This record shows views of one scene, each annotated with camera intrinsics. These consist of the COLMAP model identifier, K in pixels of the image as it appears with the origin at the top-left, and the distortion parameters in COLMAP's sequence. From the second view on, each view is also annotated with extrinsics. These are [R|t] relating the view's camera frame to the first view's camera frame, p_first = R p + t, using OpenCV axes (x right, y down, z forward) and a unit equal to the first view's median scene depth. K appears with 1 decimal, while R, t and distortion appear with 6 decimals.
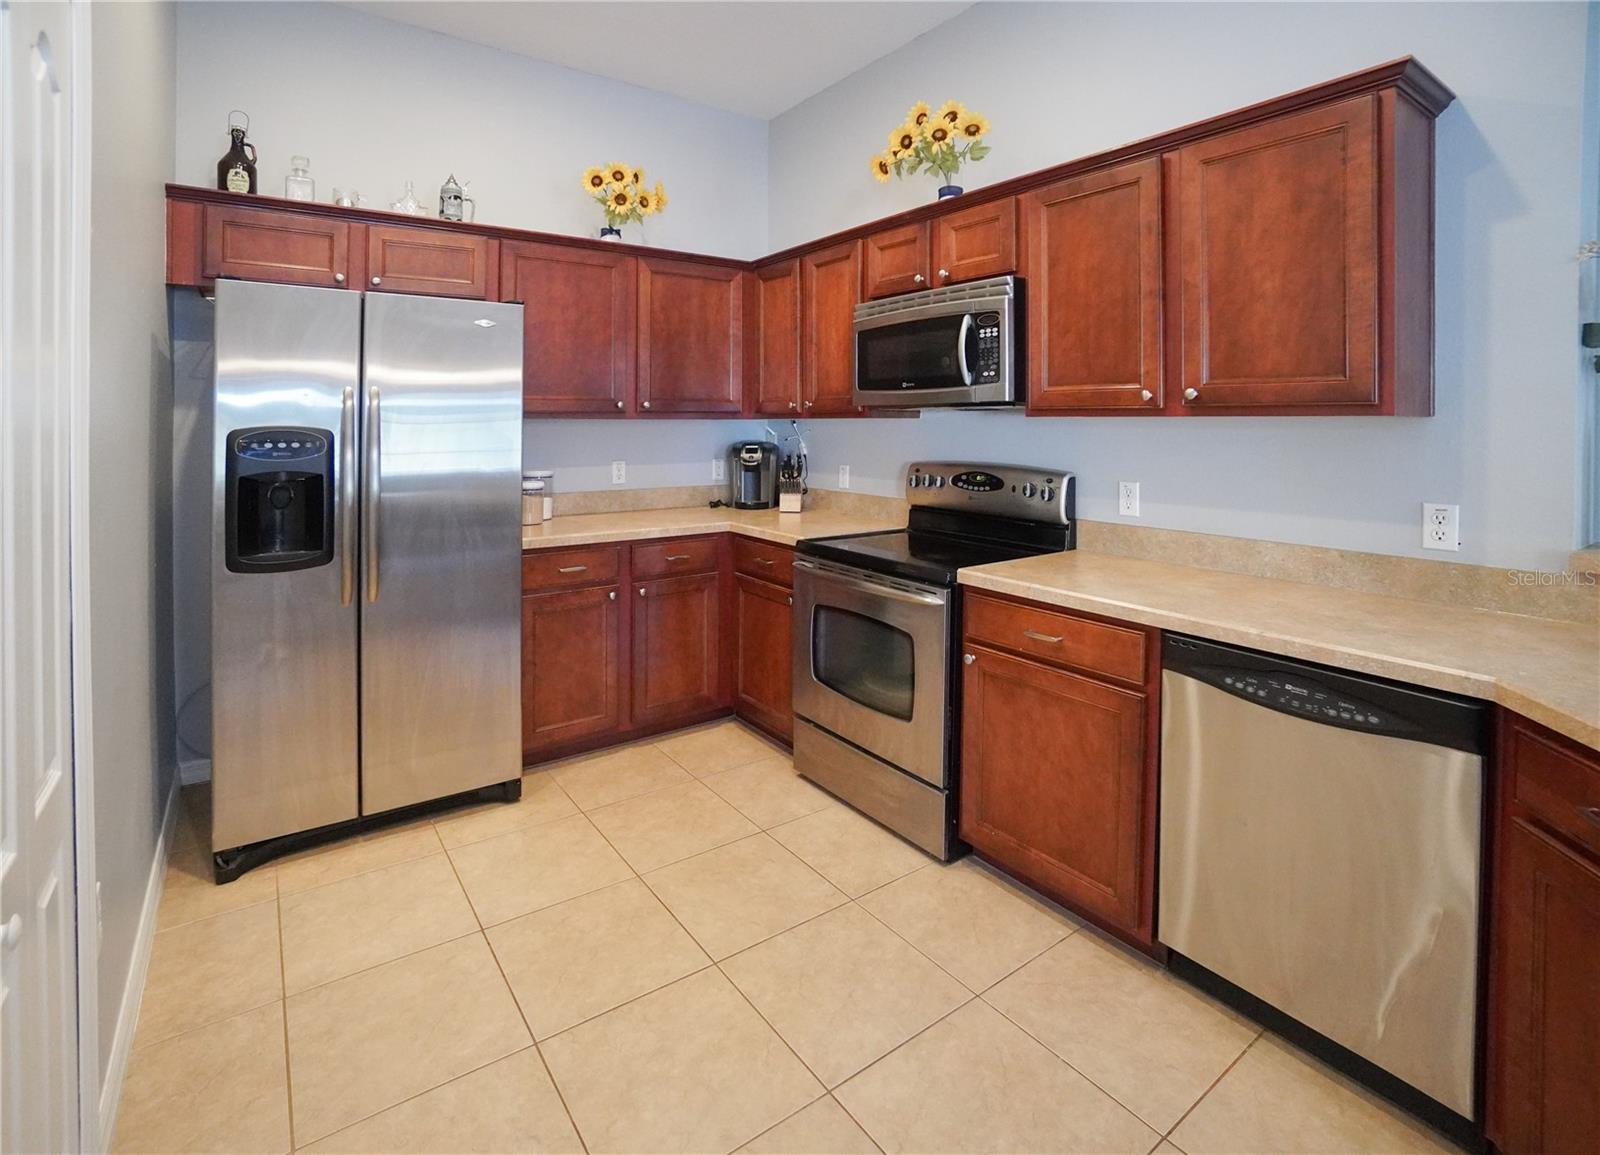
lens RADIAL K [[763.1, 0, 775.6], [0, 763.1, 413.9], [0, 0, 1]] dist [-0.026188, 0.001482]
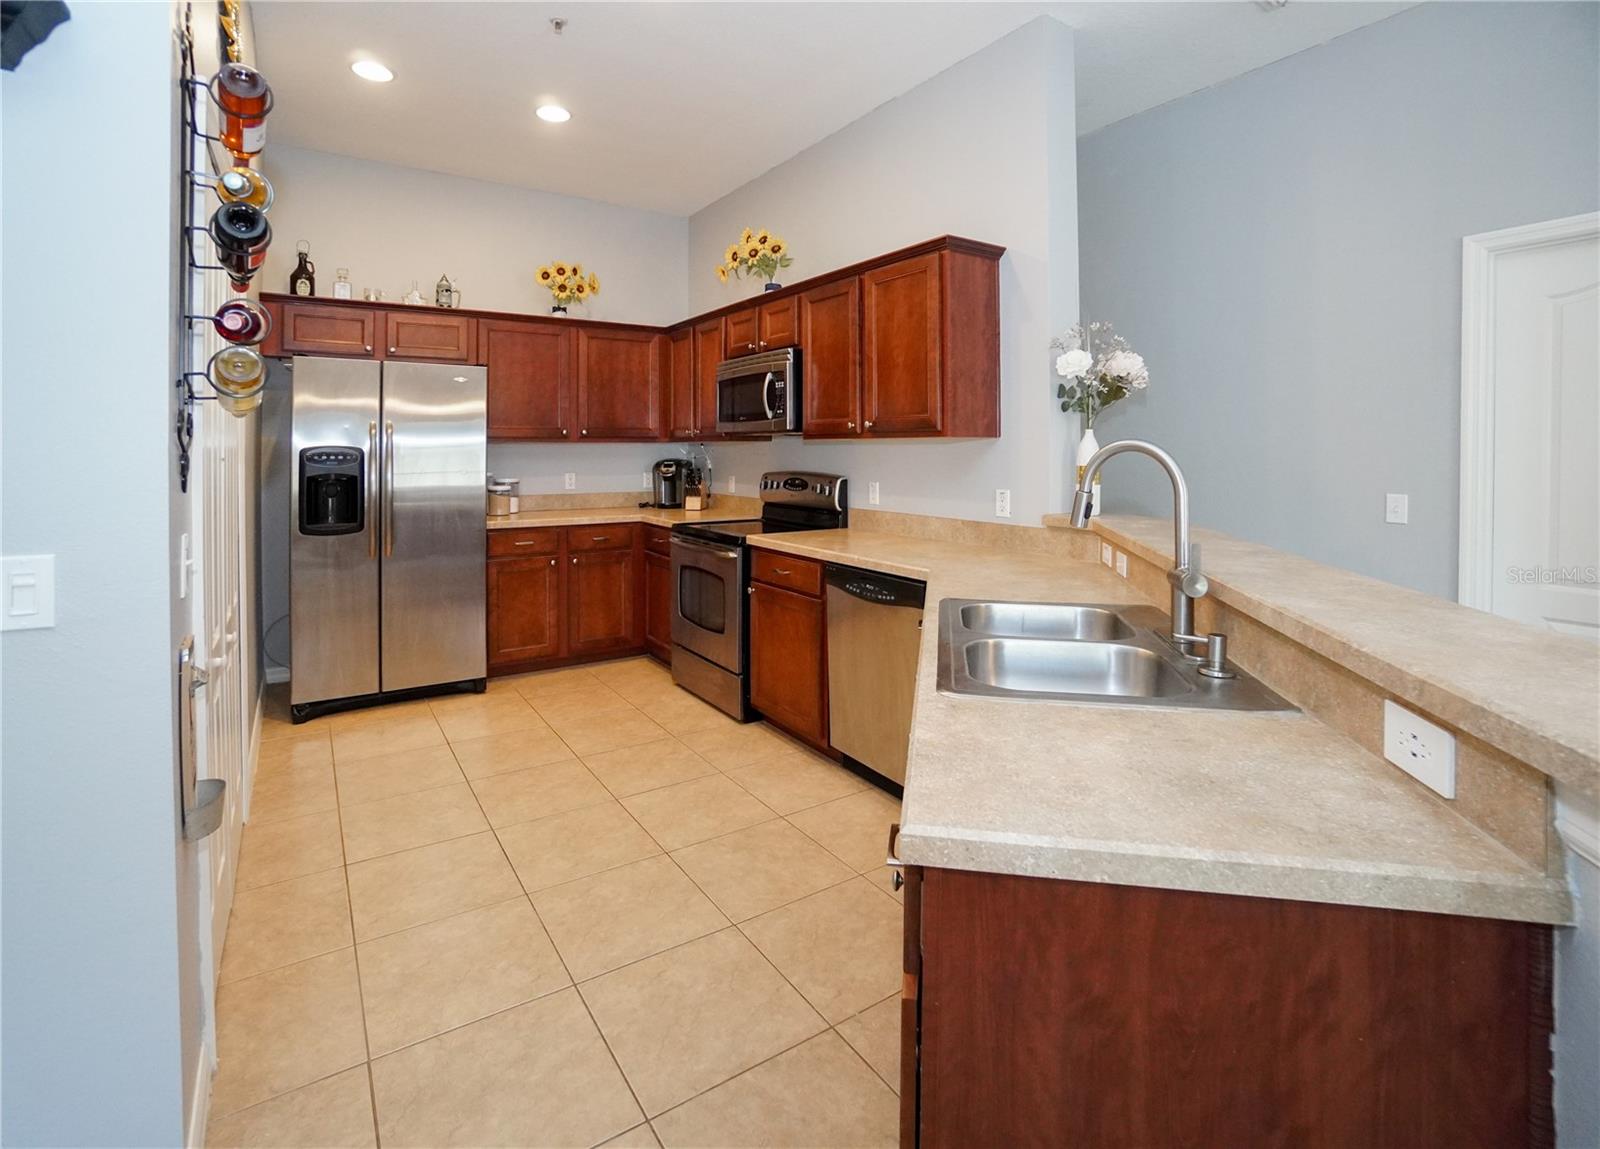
lens RADIAL K [[747.4, 0, 772.2], [0, 747.4, 445.6], [0, 0, 1]] dist [-0.022024, -0.000631]
pose [[0.999139, -0.001516, -0.041462, 0.311327], [0.001788, 0.999977, 0.006517, 0.006185], [0.041451, -0.006586, 0.999119, -0.482574]]
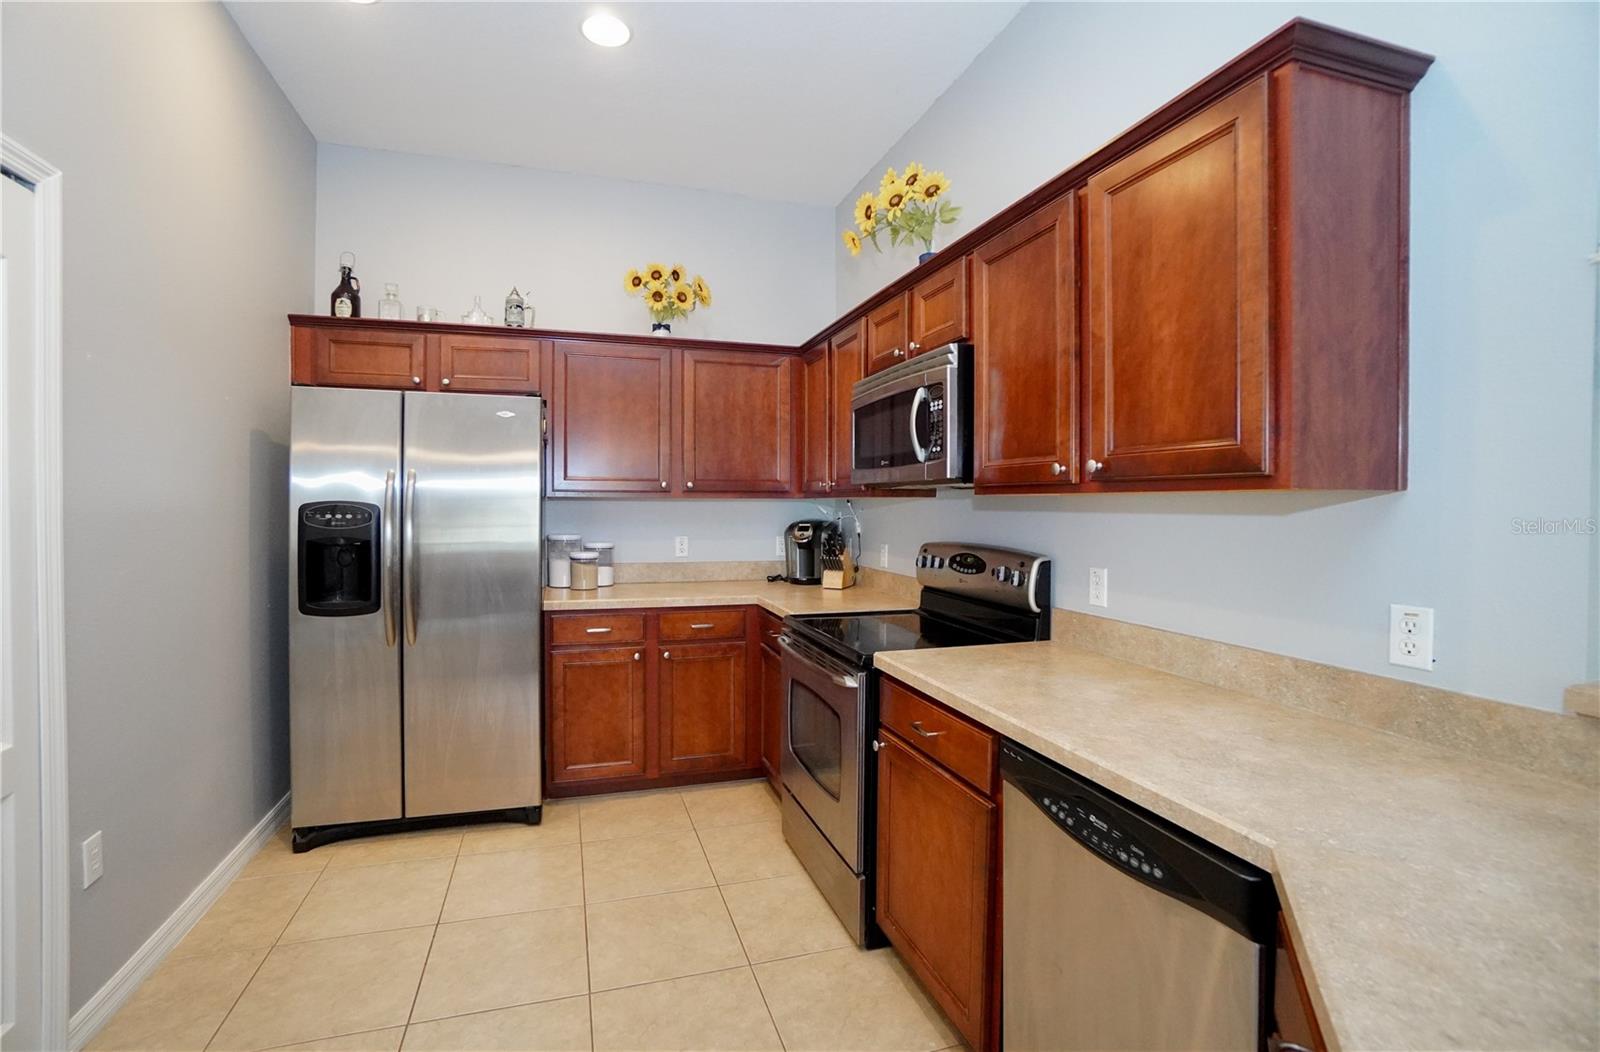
lens RADIAL K [[706.9, 0, 780.6], [0, 706.9, 512.9], [0, 0, 1]] dist [-0.039653, 0.004275]
pose [[0.952991, 0.008678, -0.302873, 0.344858], [-0.001685, 0.999726, 0.023345, 0.006518], [0.302993, -0.021738, 0.952745, 0.103180]]
